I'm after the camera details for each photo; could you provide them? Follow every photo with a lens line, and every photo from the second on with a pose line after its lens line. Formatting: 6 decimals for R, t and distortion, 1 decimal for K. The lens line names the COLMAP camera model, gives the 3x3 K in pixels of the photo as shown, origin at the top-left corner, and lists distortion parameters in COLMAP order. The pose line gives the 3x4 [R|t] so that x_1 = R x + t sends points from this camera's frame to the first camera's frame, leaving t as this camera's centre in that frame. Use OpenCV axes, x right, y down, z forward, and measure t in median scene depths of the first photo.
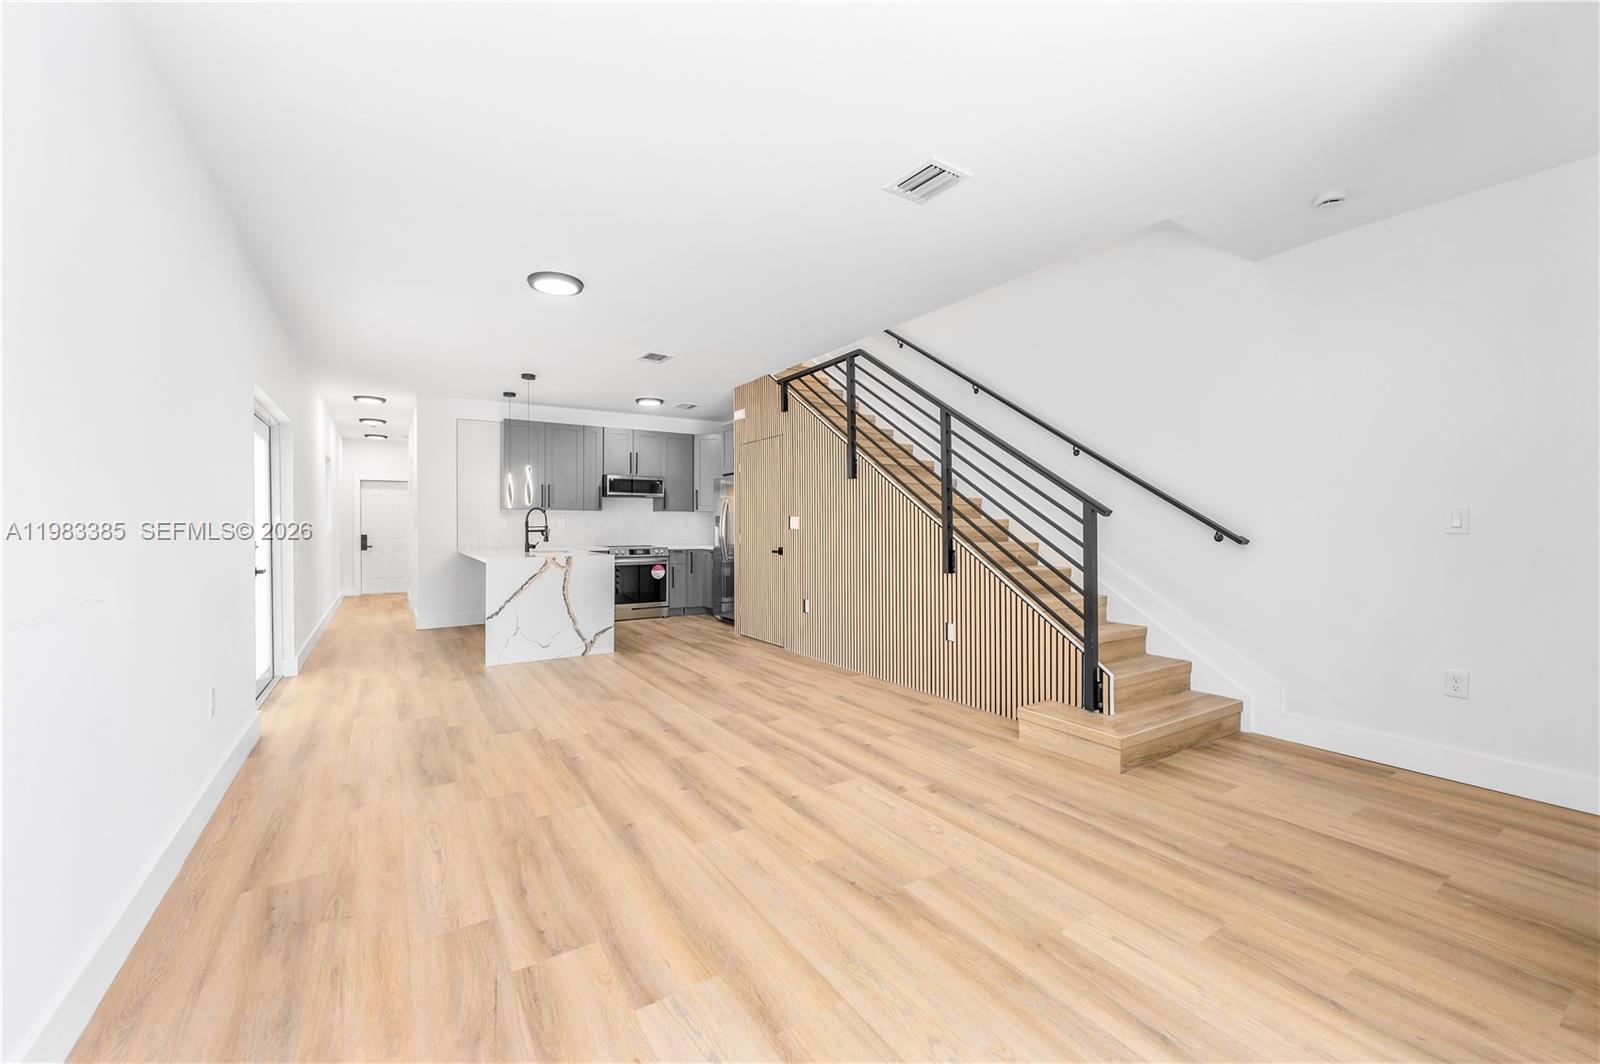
lens RADIAL K [[645.8, 0, 800.0], [0, 645.8, 532.0], [0, 0, 1]] dist [-0.000291, -0.000021]
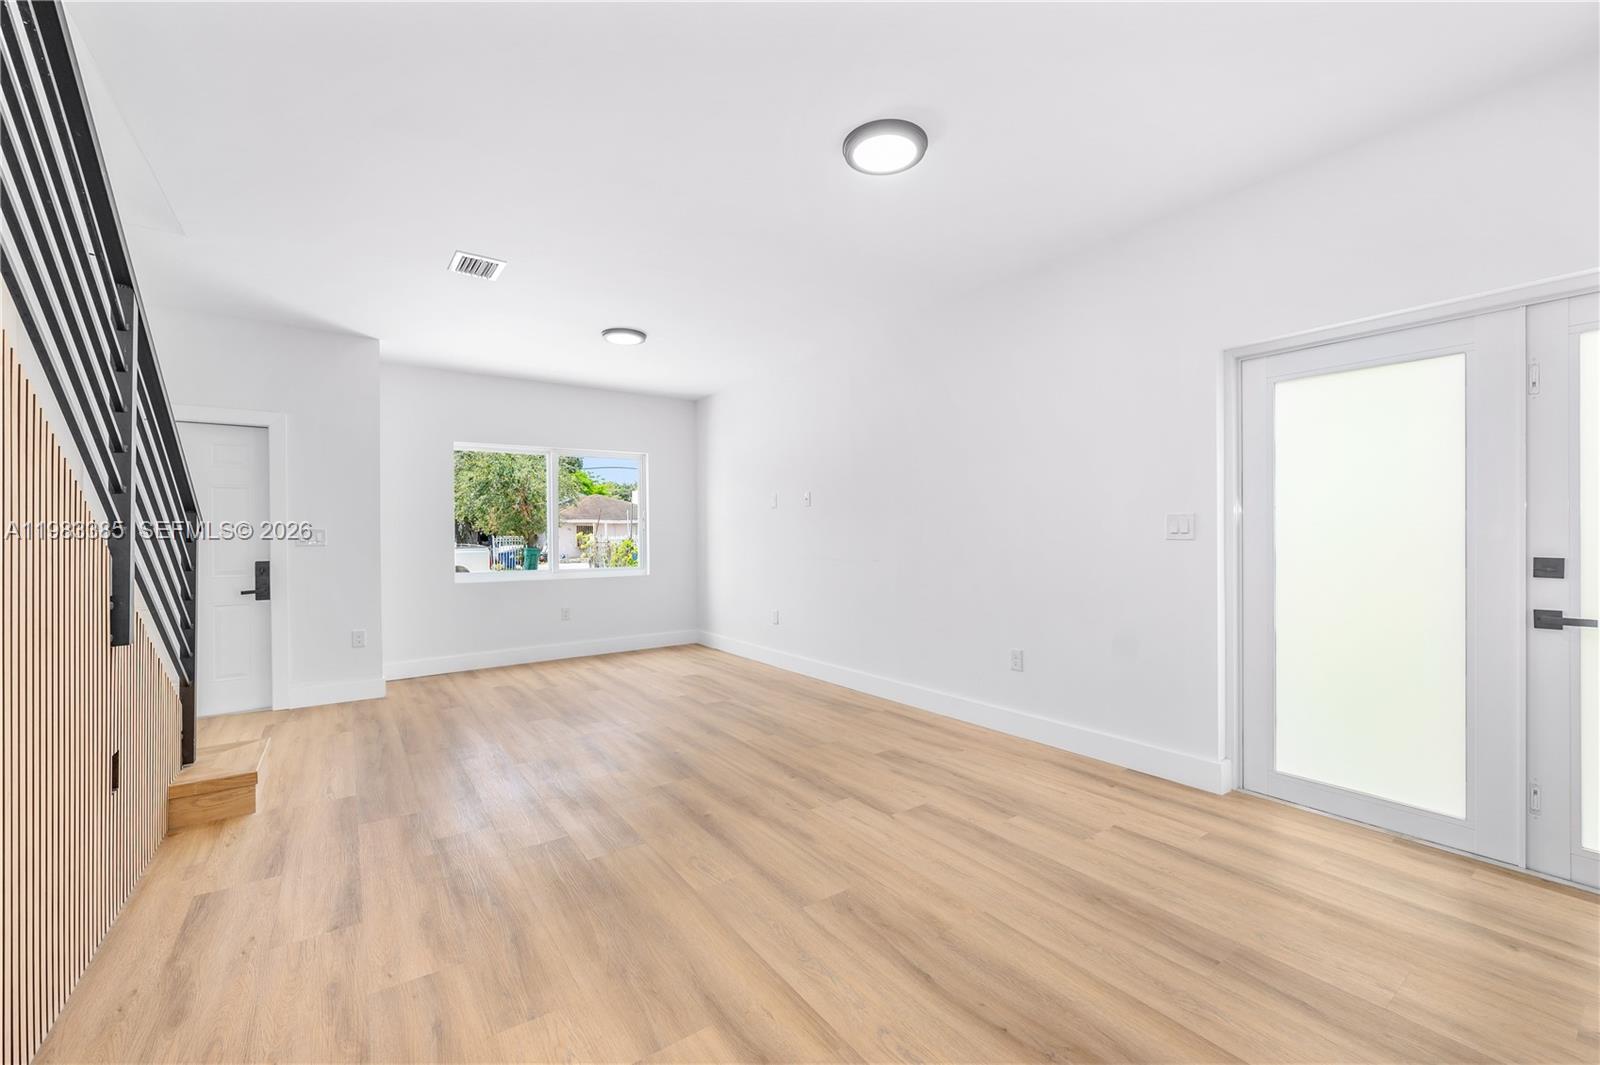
lens RADIAL K [[645.8, 0, 800.0], [0, 645.8, 532.5], [0, 0, 1]] dist [-0.000291, -0.000021]
pose [[-0.998863, 0.009945, -0.046629, -0.178379], [0.009606, 0.999926, 0.007491, -0.012246], [0.046700, 0.007035, -0.998884, 1.103554]]
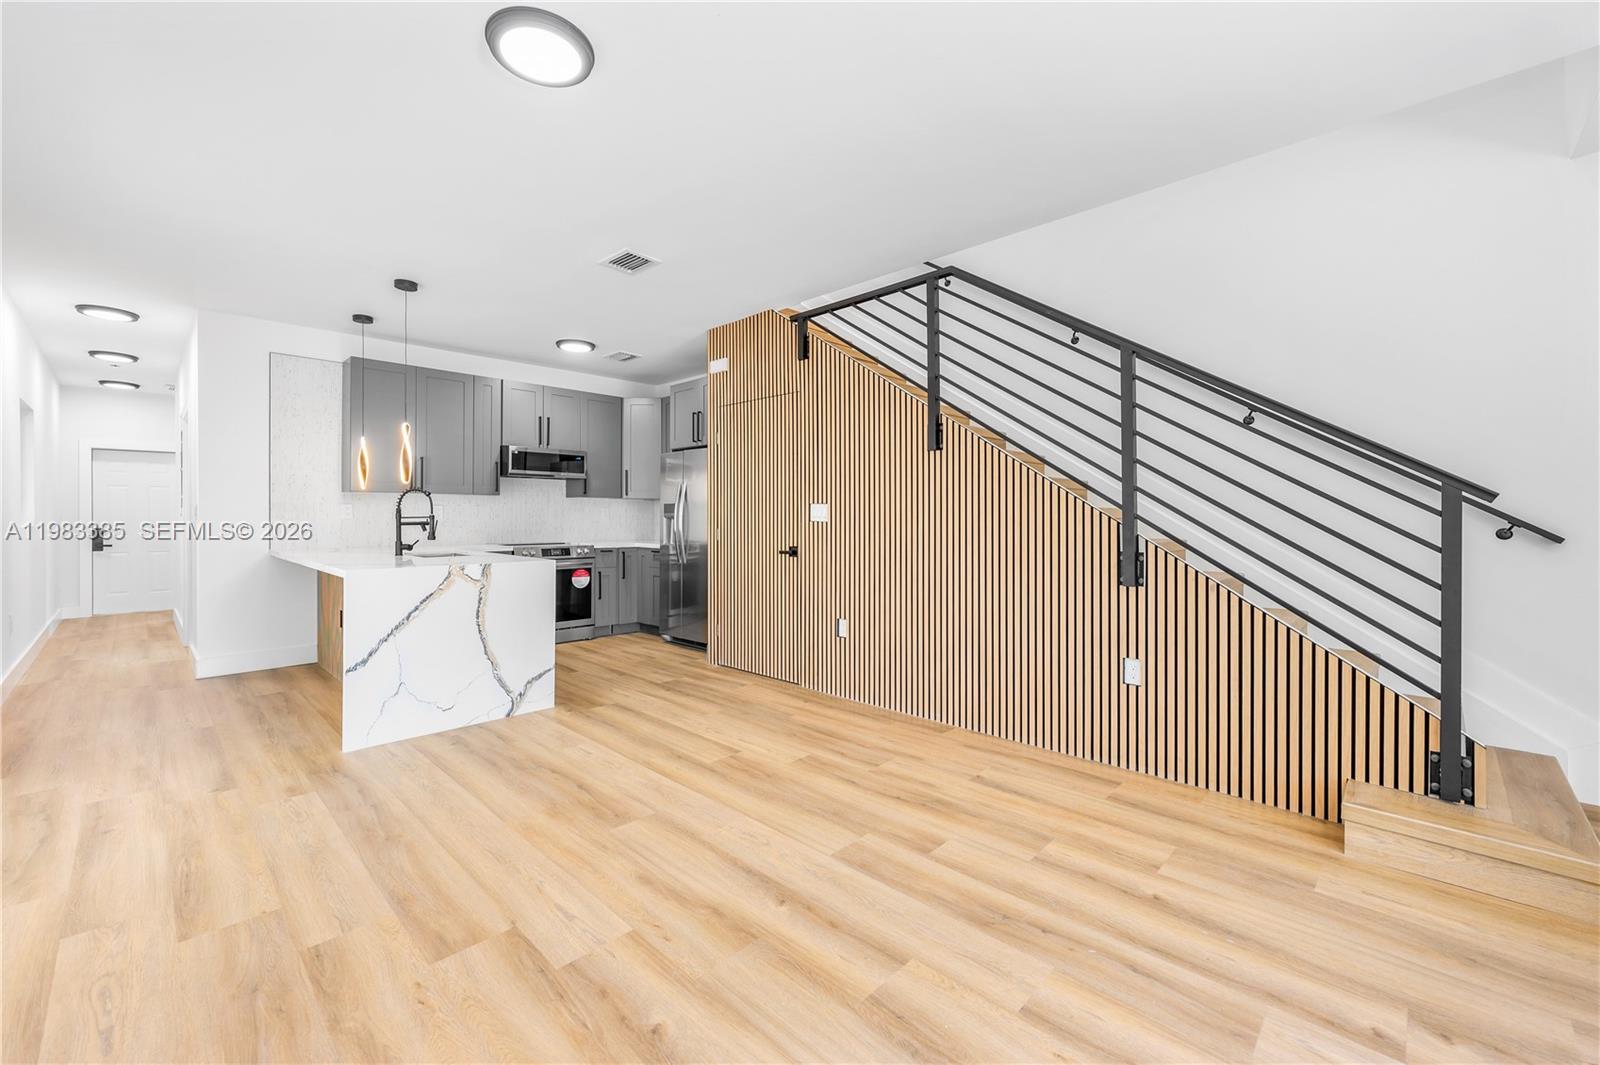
lens RADIAL K [[651.1, 0, 802.2], [0, 651.1, 521.7], [0, 0, 1]] dist [0.000156, -0.000107]
pose [[0.973940, 0.001112, 0.226802, -0.197871], [-0.000343, 0.999994, -0.003429, -0.001689], [-0.226804, 0.003261, 0.973935, 0.300056]]
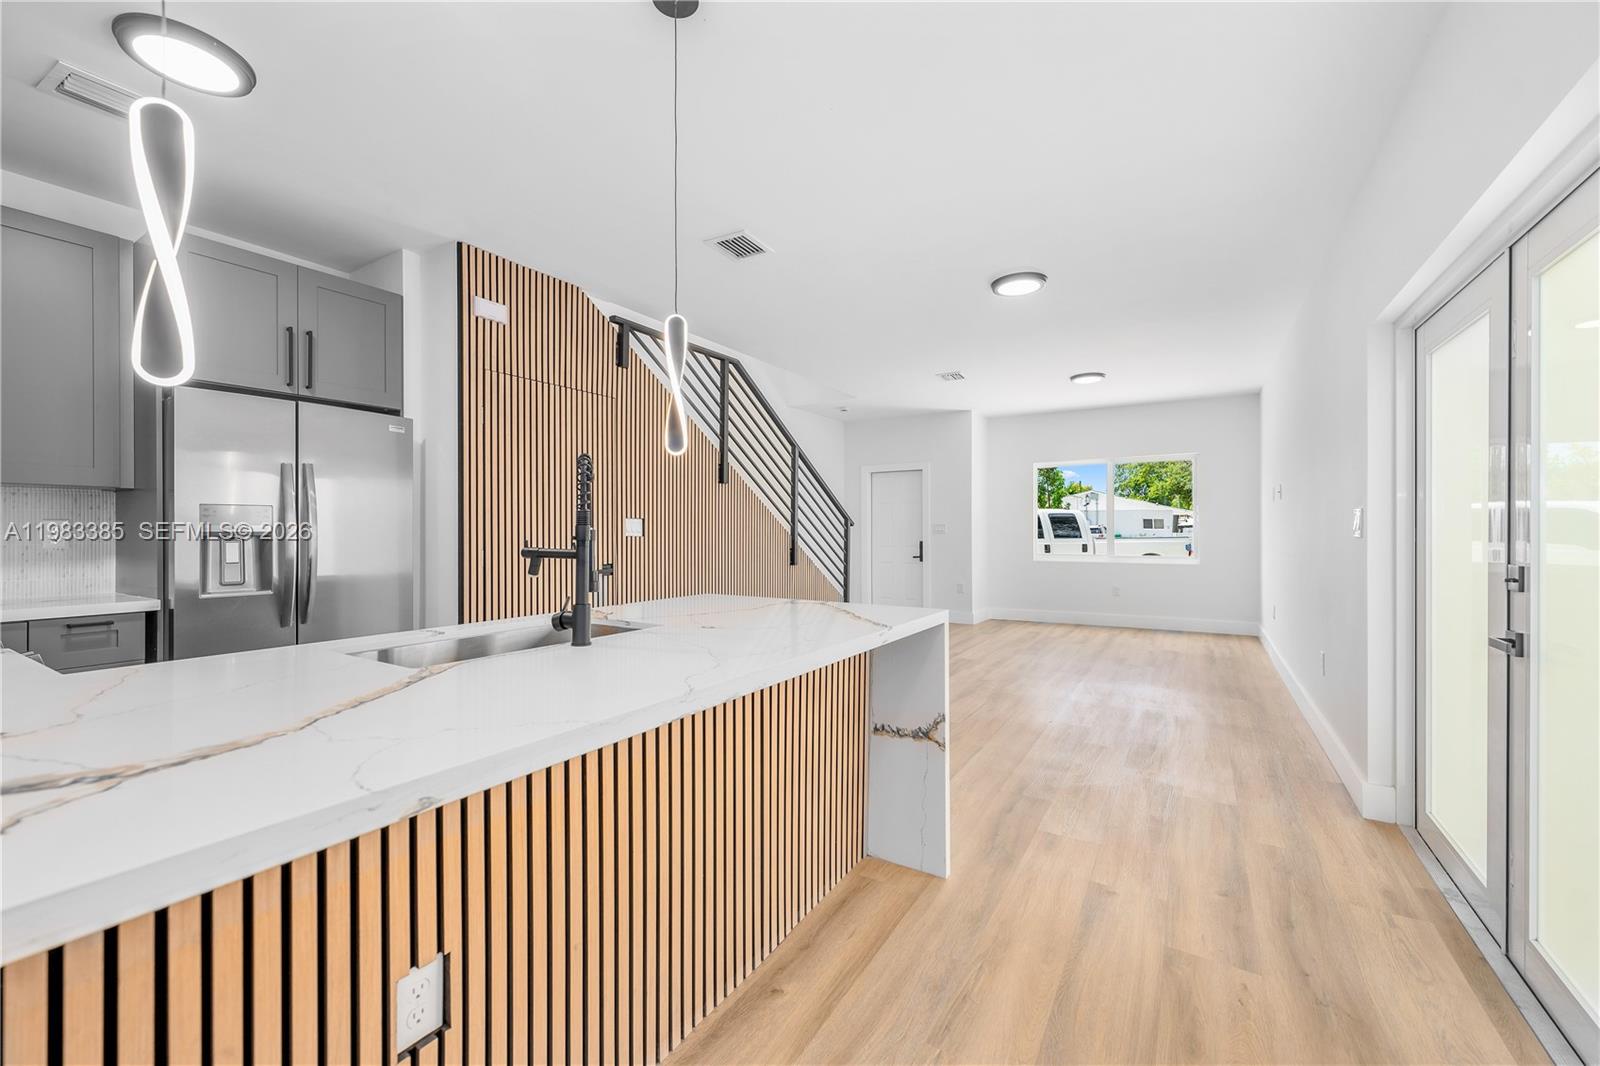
lens RADIAL K [[645.8, 0, 800.0], [0, 645.8, 533.0], [0, 0, 1]] dist [-0.000291, -0.000021]
pose [[-0.436154, -0.001478, 0.899871, -0.760878], [0.013420, 0.999877, 0.008147, -0.011765], [-0.899772, 0.015630, -0.436081, 1.180205]]
